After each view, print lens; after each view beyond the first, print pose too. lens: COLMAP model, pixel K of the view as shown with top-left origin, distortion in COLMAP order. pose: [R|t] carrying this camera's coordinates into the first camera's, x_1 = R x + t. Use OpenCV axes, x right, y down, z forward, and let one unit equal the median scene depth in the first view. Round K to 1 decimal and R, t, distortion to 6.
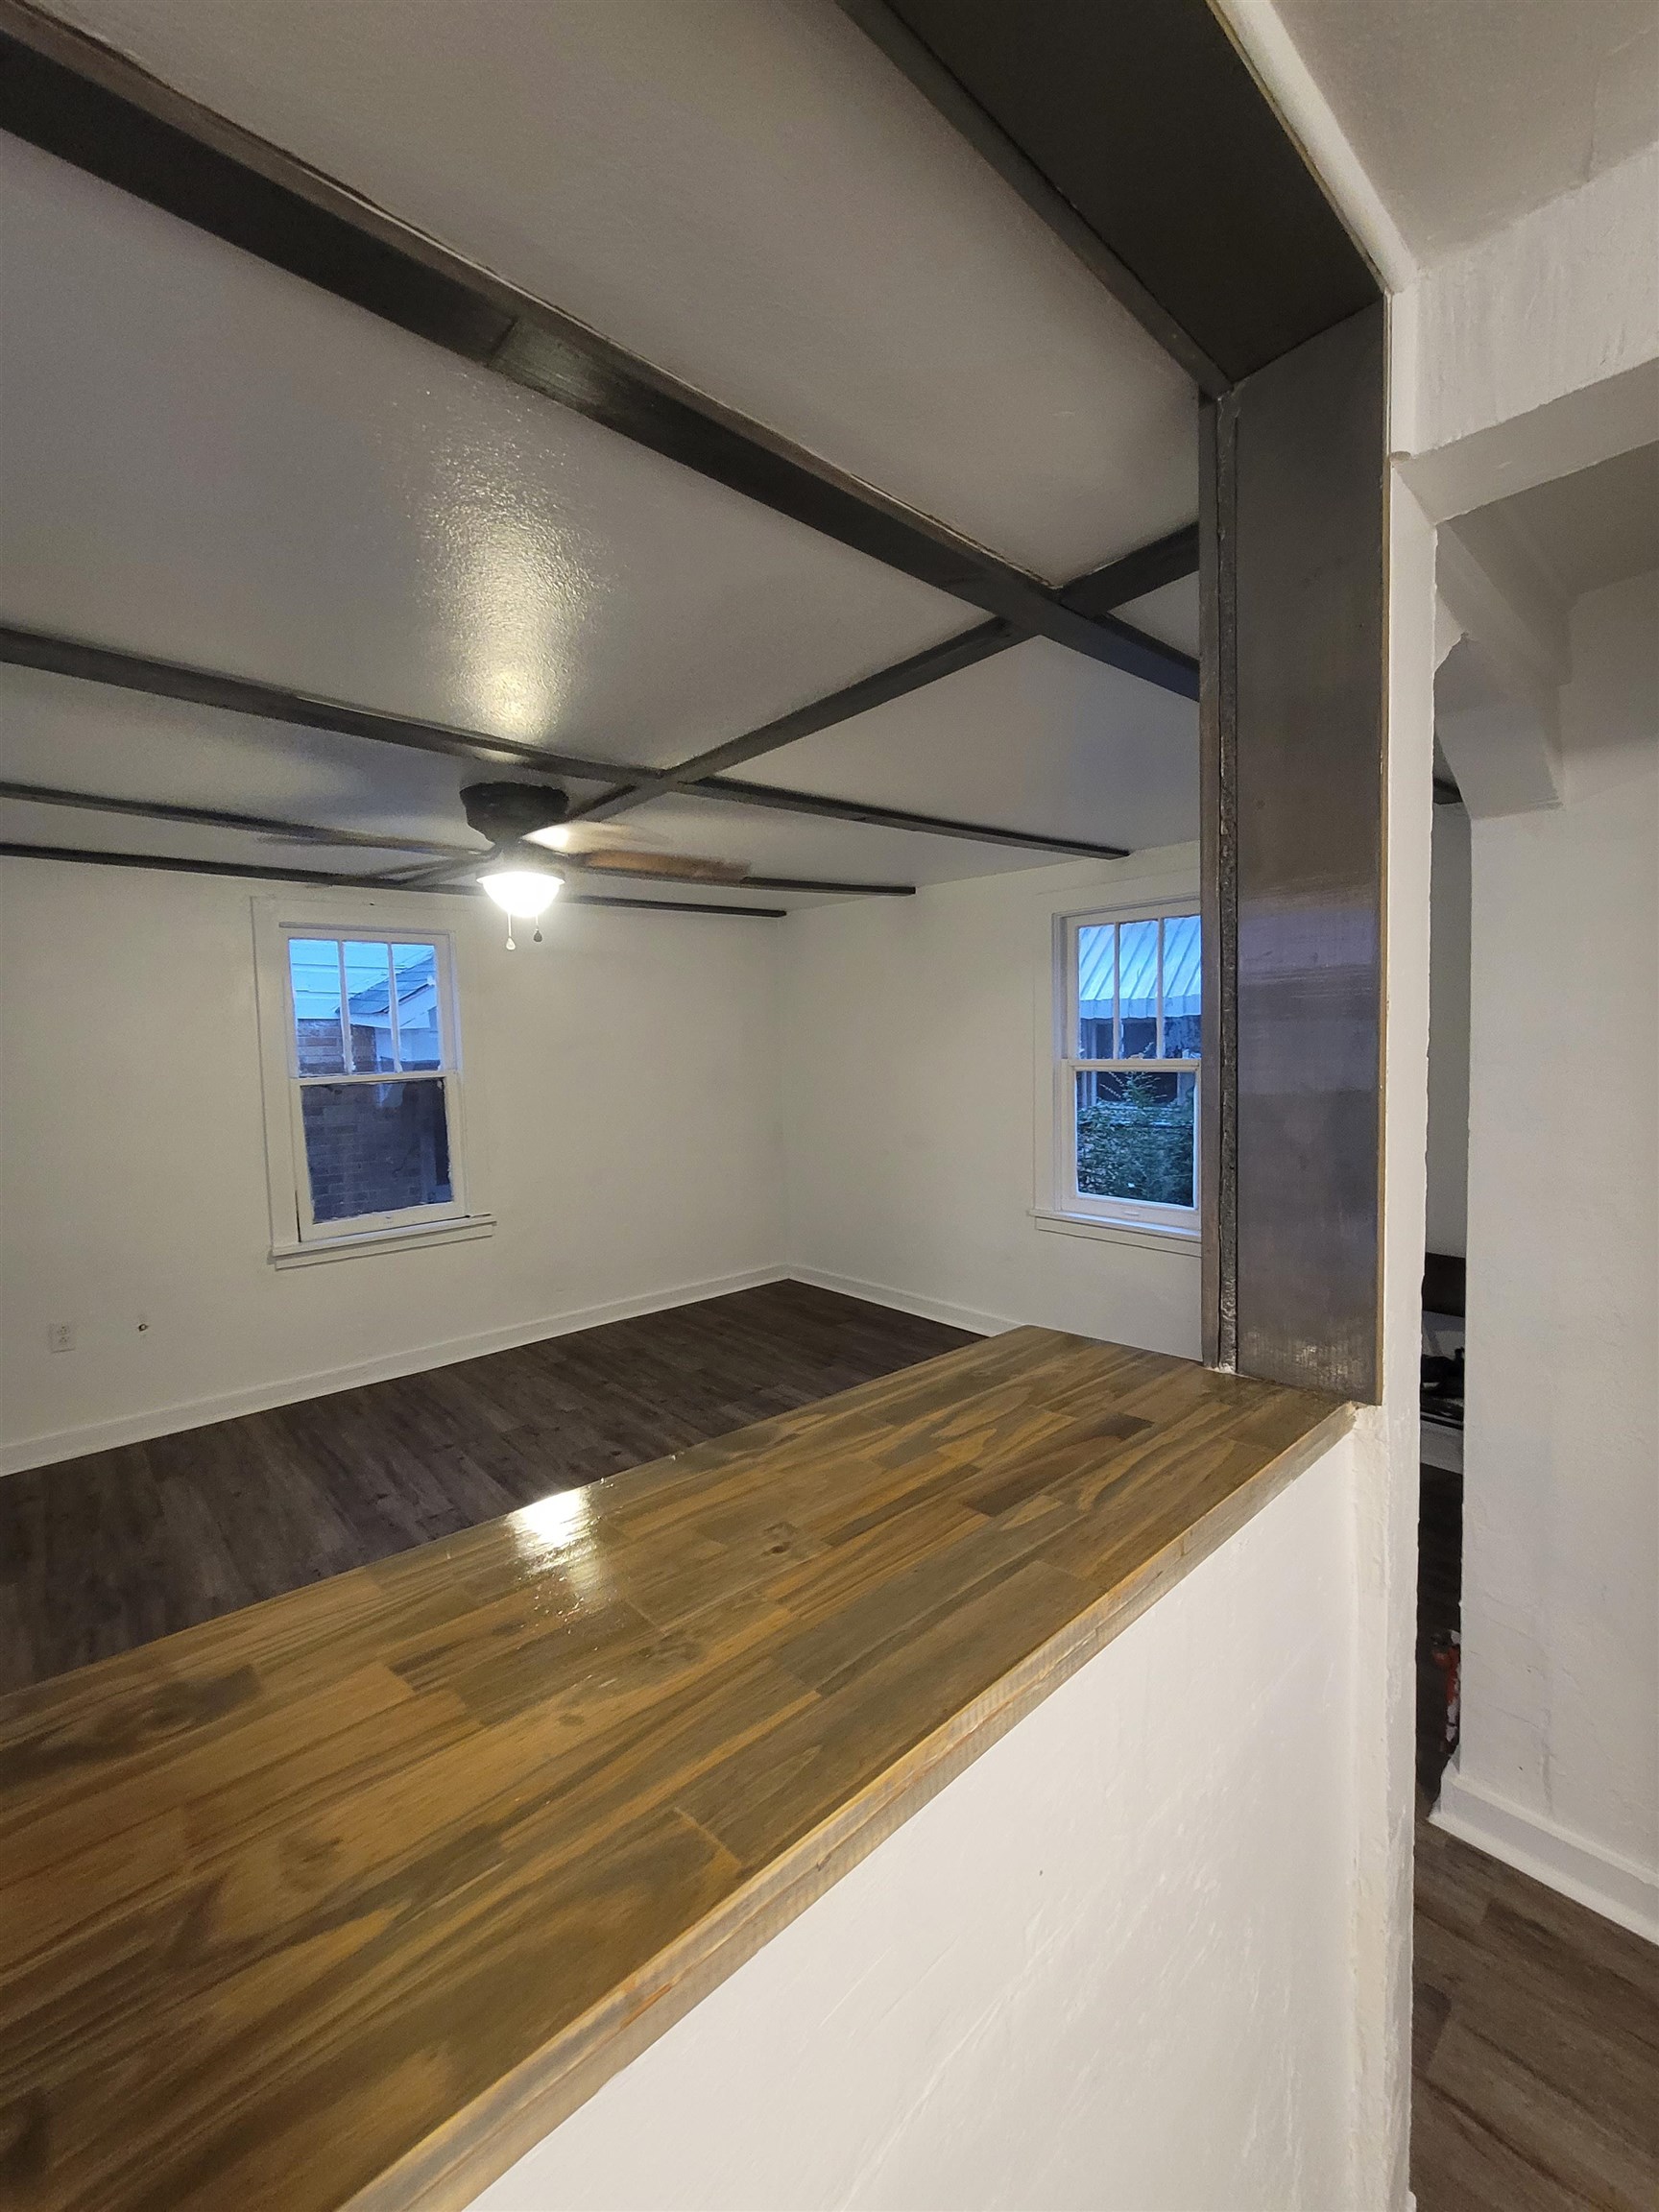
lens RADIAL K [[897.5, 0, 831.0], [0, 897.5, 1104.2], [0, 0, 1]] dist [-0.008341, 0.000582]
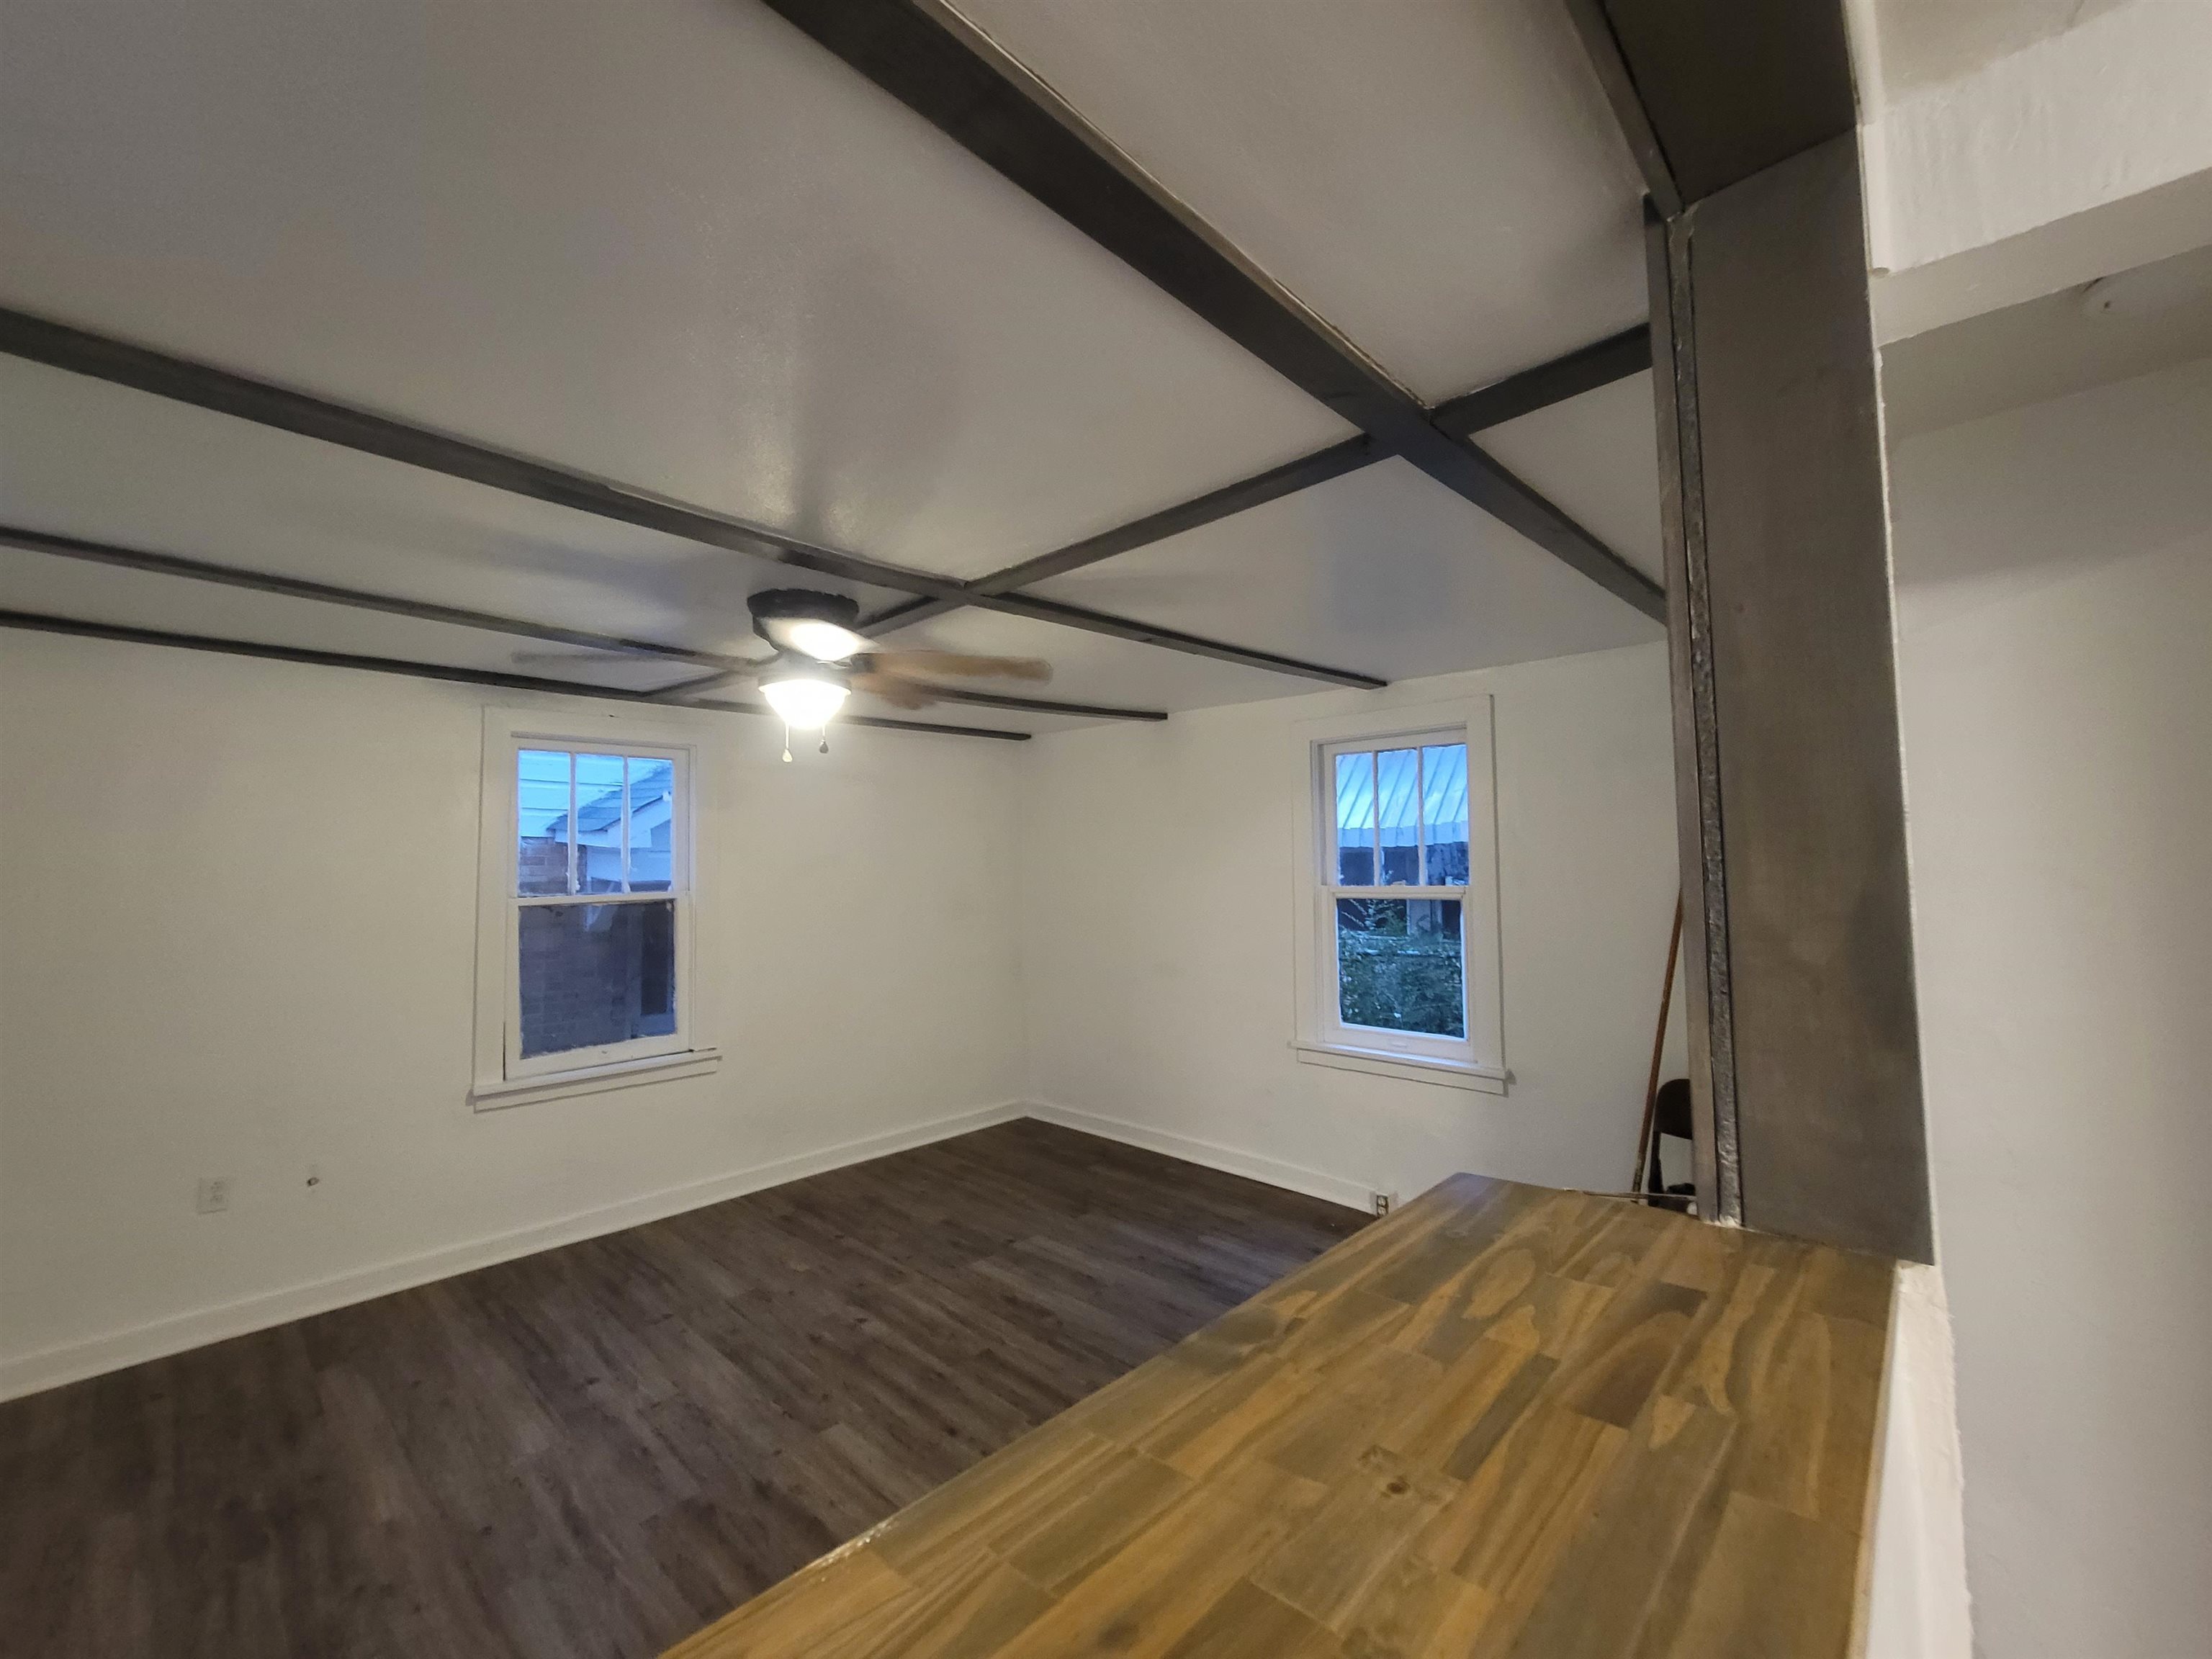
lens RADIAL K [[899.1, 0, 1099.7], [0, 899.1, 823.6], [0, 0, 1]] dist [-0.009704, 0.002594]
pose [[0.997124, 0.014545, 0.074382, -0.068216], [-0.005443, 0.992621, -0.121138, 0.003492], [-0.075595, 0.120385, 0.989845, 0.032222]]
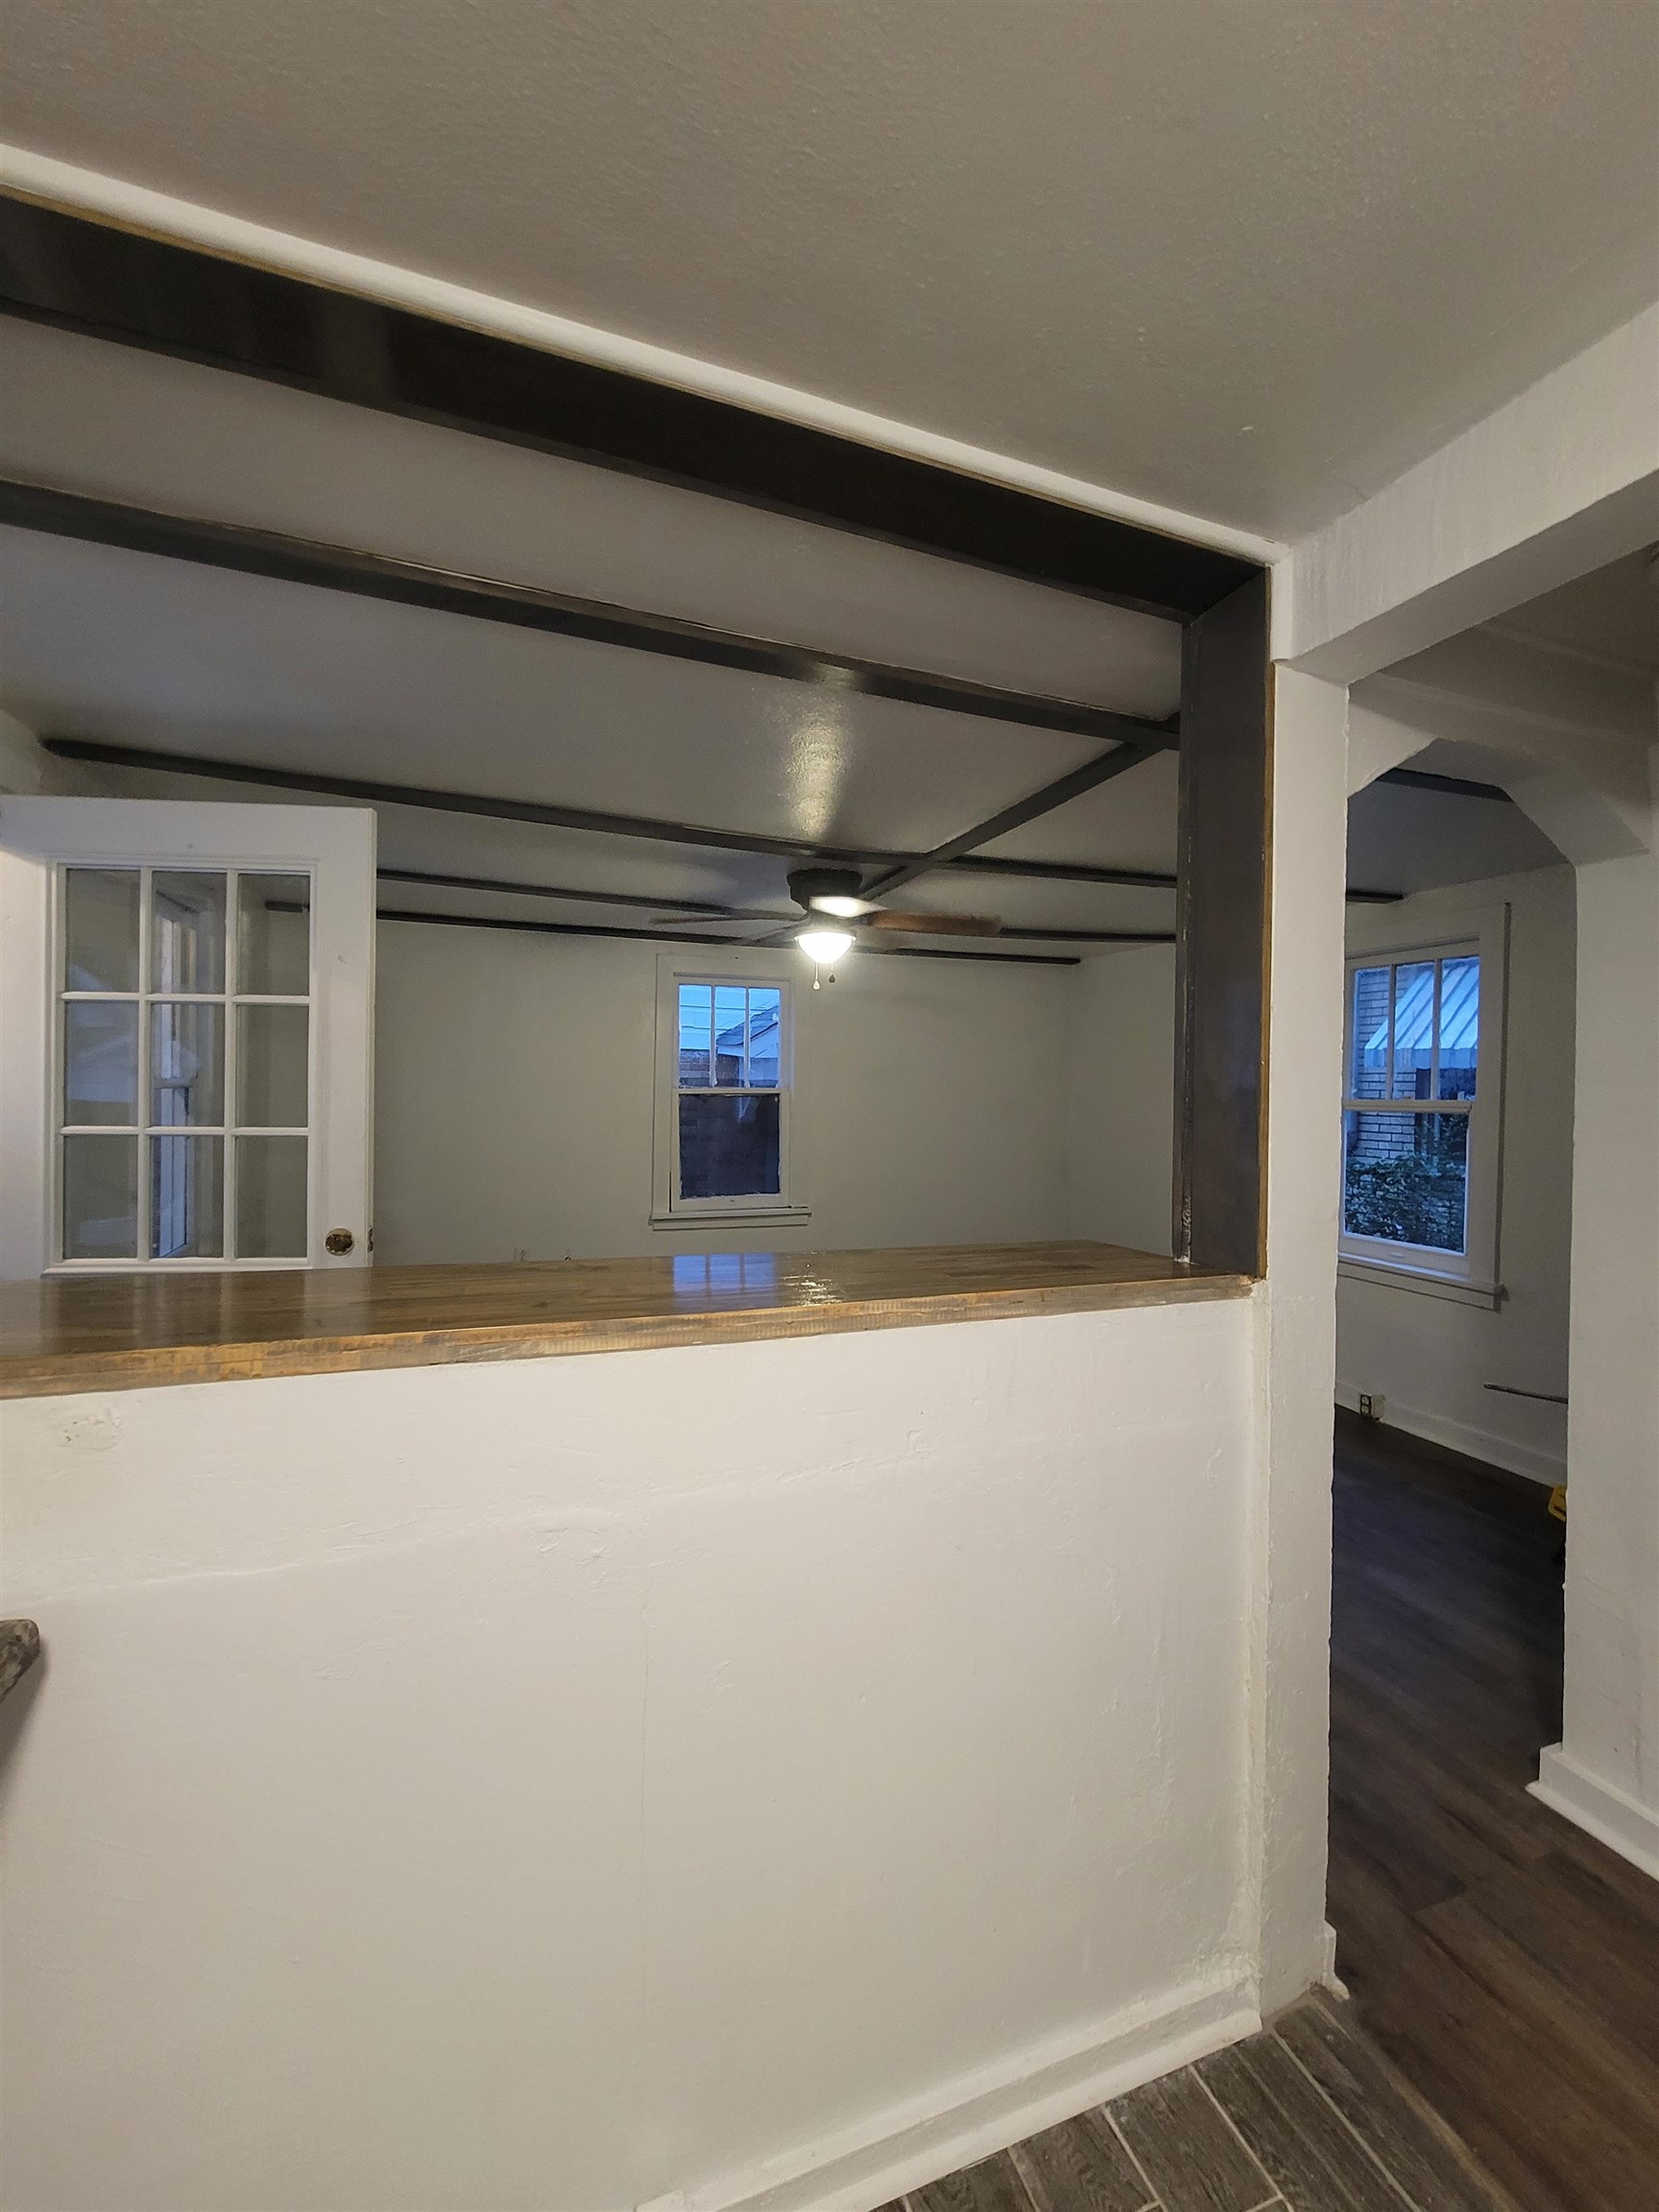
lens RADIAL K [[894.7, 0, 838.2], [0, 894.7, 1106.6], [0, 0, 1]] dist [-0.010280, 0.000083]
pose [[0.930390, 0.043952, -0.363926, 0.116493], [-0.062621, 0.997249, -0.039651, 0.037326], [0.361182, 0.059681, 0.930584, -0.155538]]
